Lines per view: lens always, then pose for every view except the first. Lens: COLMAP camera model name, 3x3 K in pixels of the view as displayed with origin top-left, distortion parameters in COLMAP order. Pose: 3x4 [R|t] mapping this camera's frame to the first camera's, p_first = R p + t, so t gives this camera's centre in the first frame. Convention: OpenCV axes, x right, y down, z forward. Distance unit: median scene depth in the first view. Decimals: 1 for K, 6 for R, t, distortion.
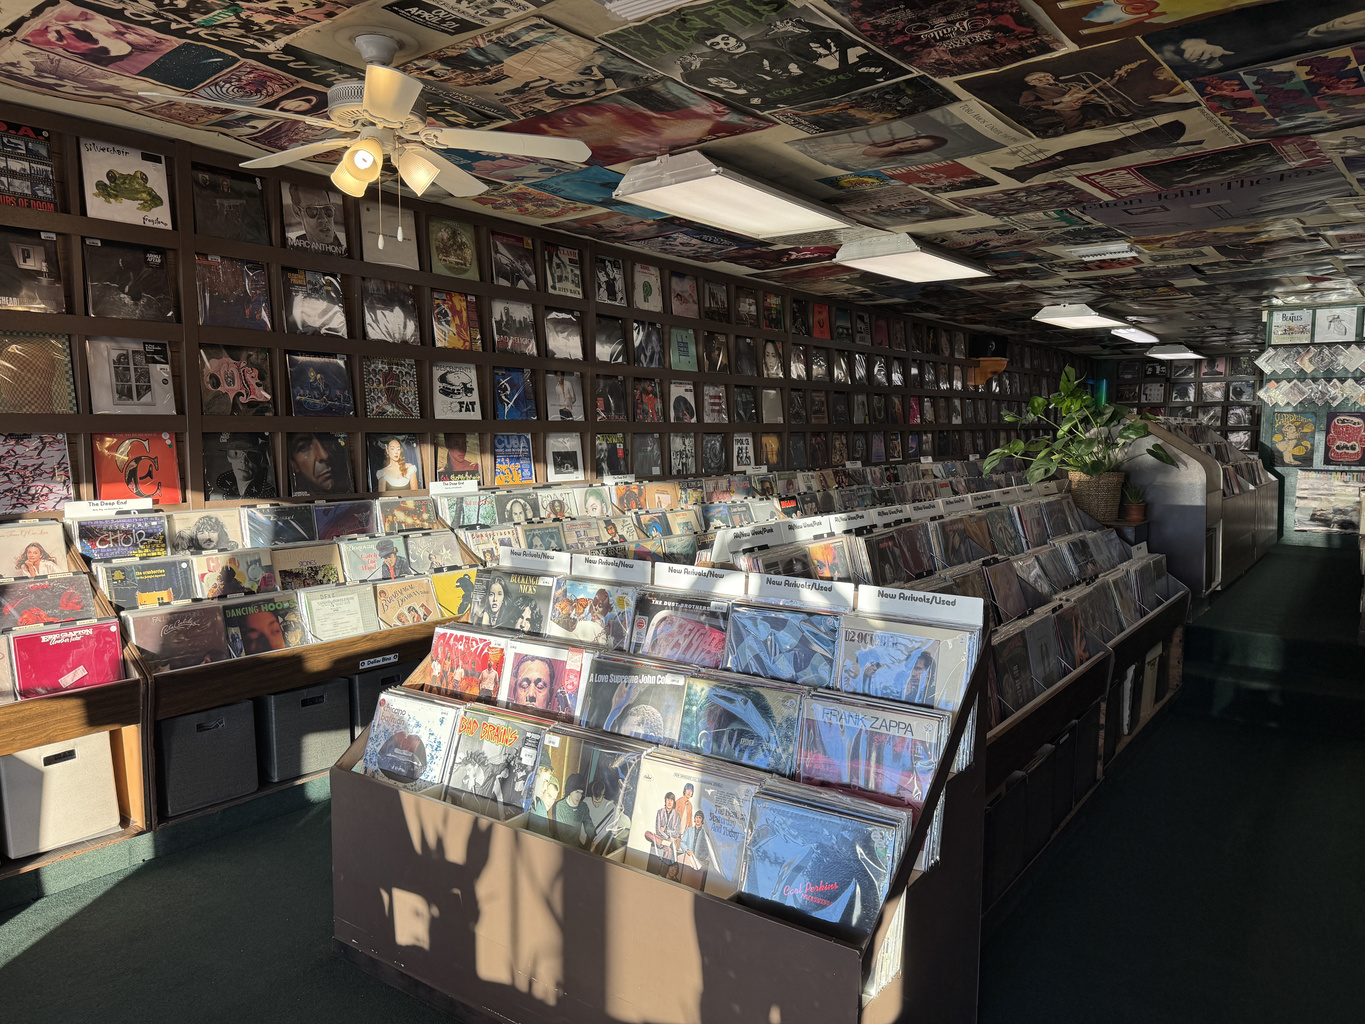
lens RADIAL K [[968.9, 0, 682.5], [0, 968.9, 512.0], [0, 0, 1]] dist [0.001442, 0.000990]
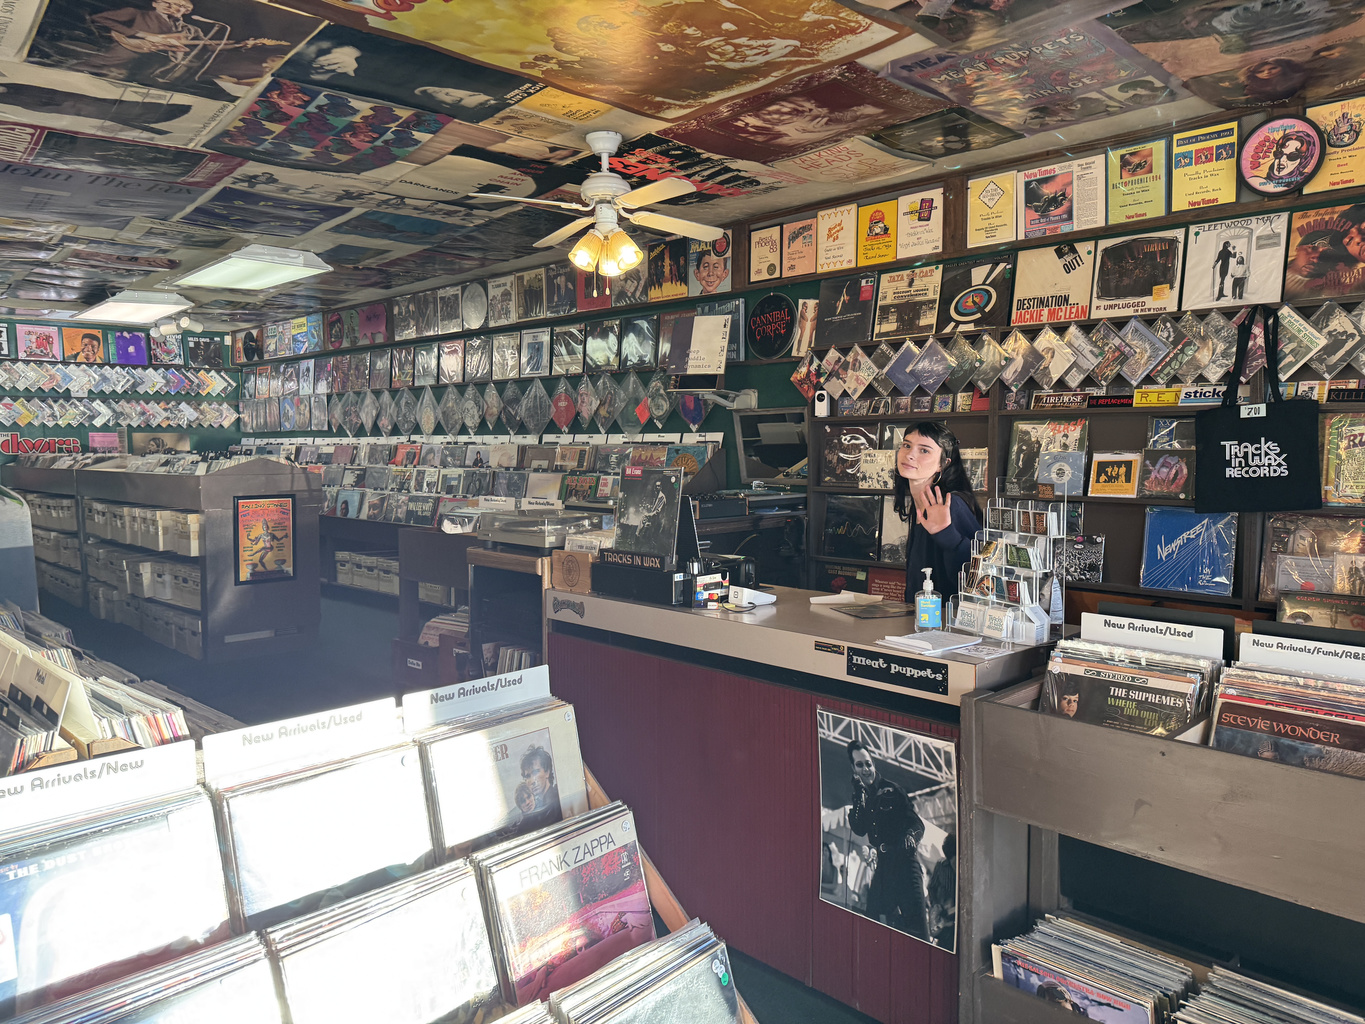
lens RADIAL K [[968.9, 0, 682.5], [0, 968.9, 512.0], [0, 0, 1]] dist [0.001442, 0.000990]
pose [[0.156558, -0.073961, 0.984896, -0.361626], [0.088282, 0.994249, 0.060630, -0.063064], [-0.983715, 0.077457, 0.162187, 0.528845]]
